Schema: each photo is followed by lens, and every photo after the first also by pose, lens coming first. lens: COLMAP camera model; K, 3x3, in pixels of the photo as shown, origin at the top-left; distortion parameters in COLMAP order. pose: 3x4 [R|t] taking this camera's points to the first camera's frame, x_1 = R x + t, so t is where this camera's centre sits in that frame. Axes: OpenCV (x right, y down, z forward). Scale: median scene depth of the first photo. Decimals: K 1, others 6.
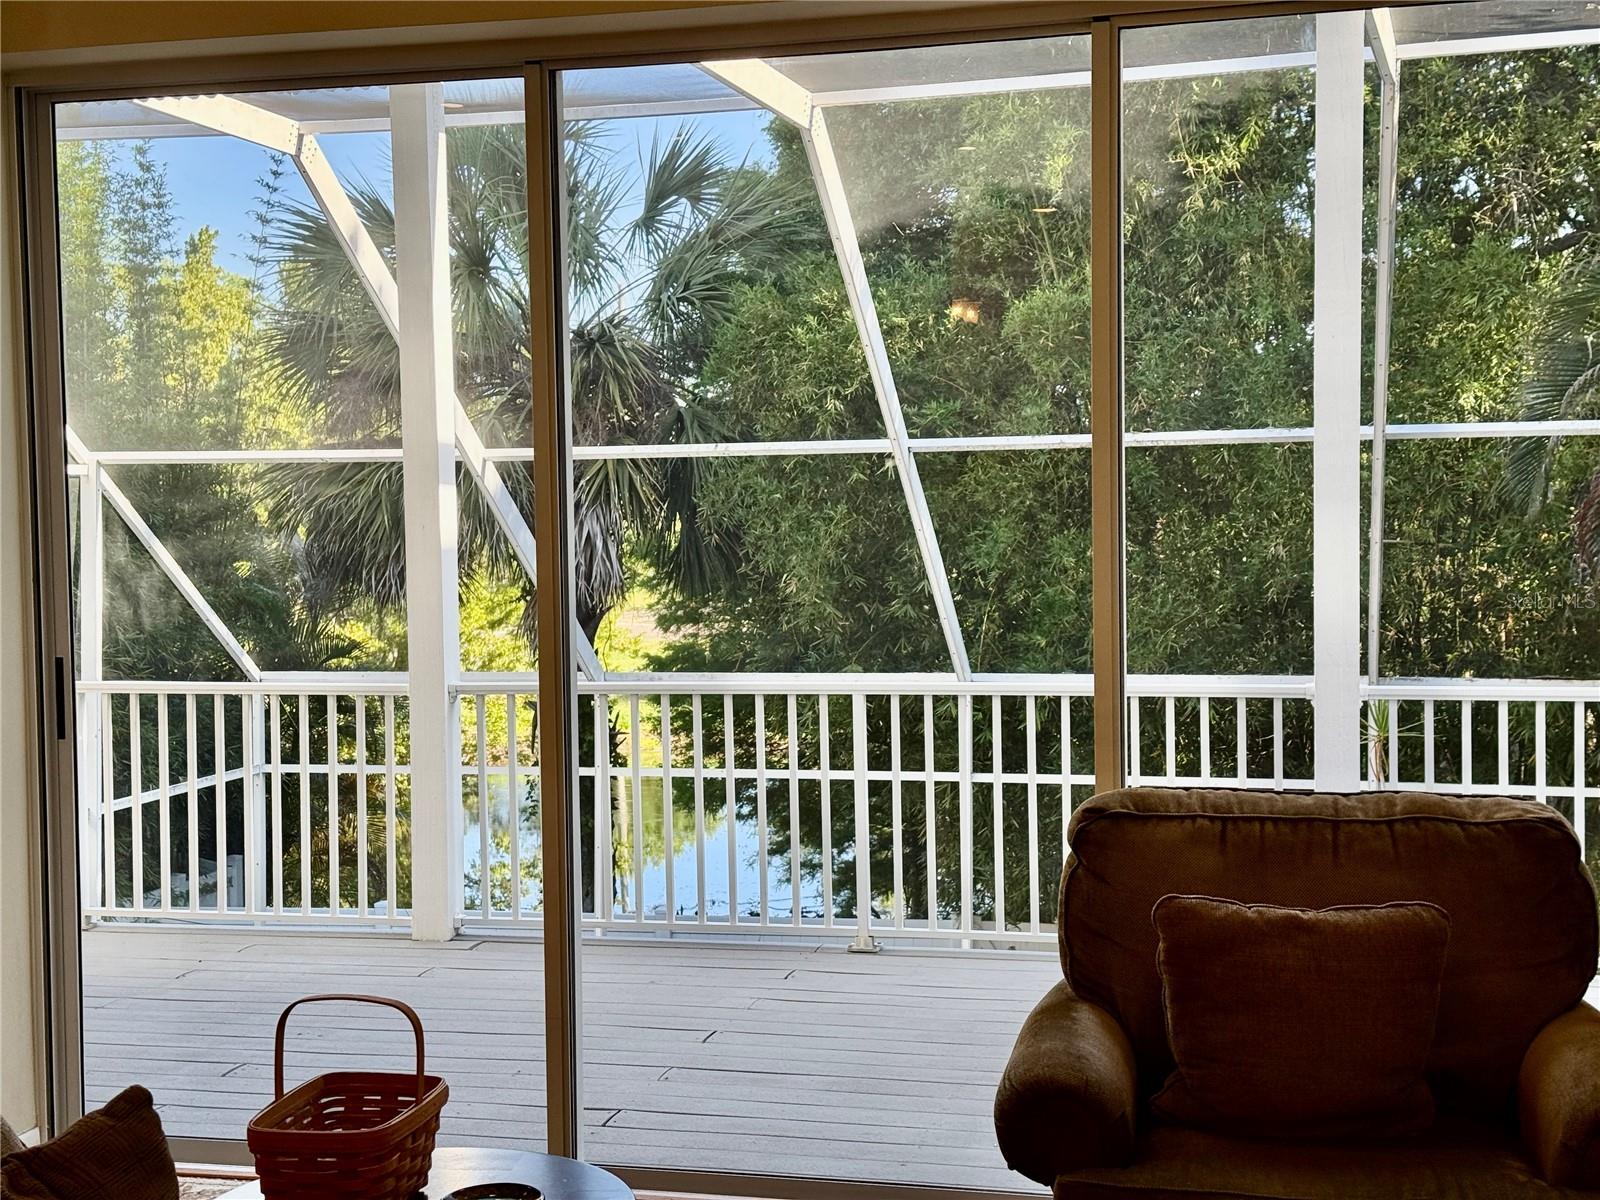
lens RADIAL K [[2225.5, 0, 806.5], [0, 2225.5, 592.8], [0, 0, 1]] dist [0.107288, 0.000000]
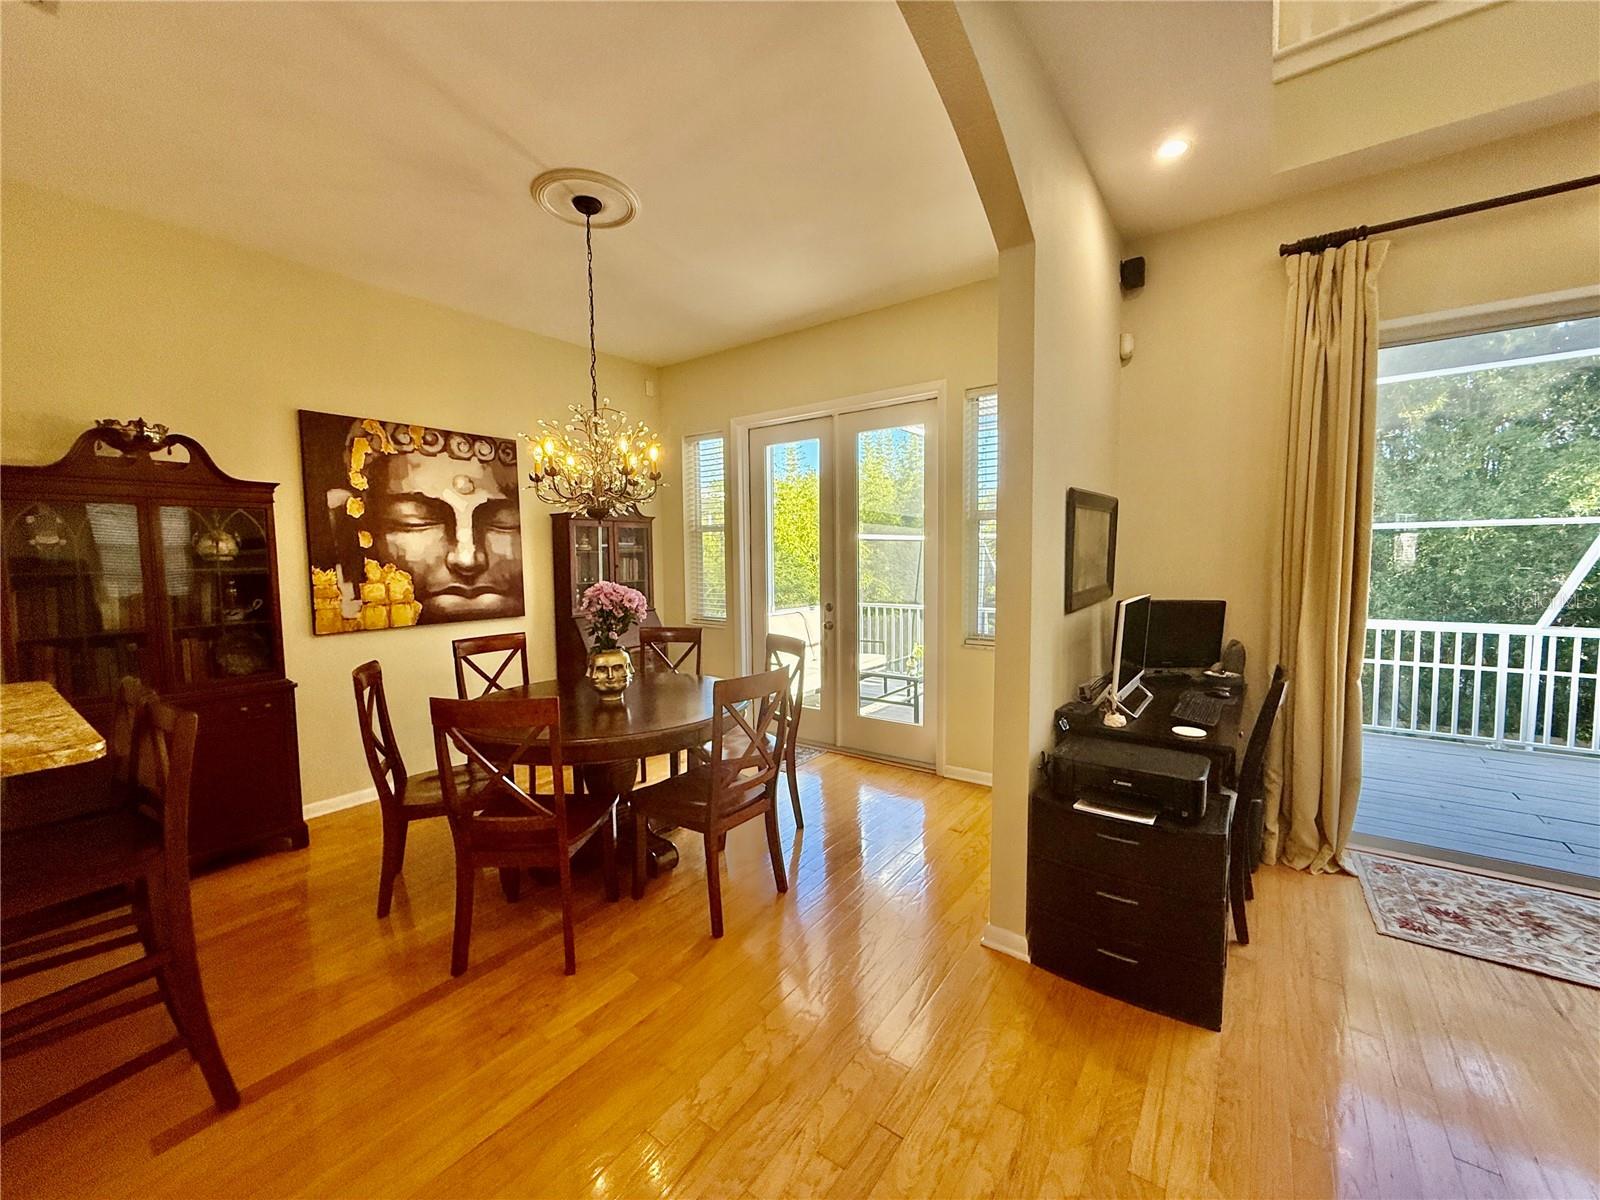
lens RADIAL K [[636.6, 0, 790.6], [0, 636.6, 602.1], [0, 0, 1]] dist [0.002349, 0.000051]
pose [[0.932839, 0.028978, -0.359126, -0.345952], [-0.017902, 0.999257, 0.034131, 0.005703], [0.359848, -0.025410, 0.932665, 0.130977]]
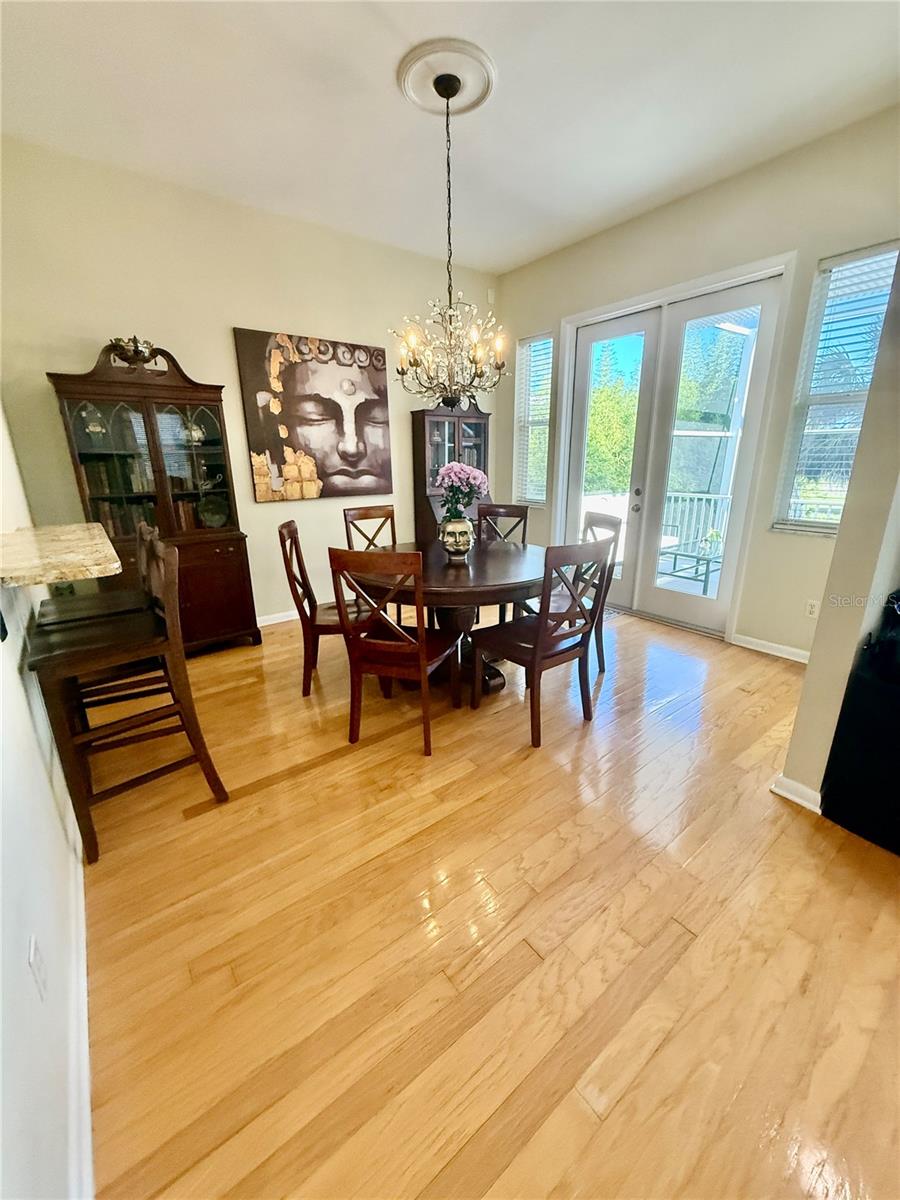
lens RADIAL K [[477.4, 0, 442.4], [0, 477.4, 603.7], [0, 0, 1]] dist [0.002349, 0.000051]
pose [[0.790755, 0.182228, -0.584380, -0.386101], [-0.025518, 0.963645, 0.265965, 0.020766], [0.611601, -0.195401, 0.766657, 0.167407]]
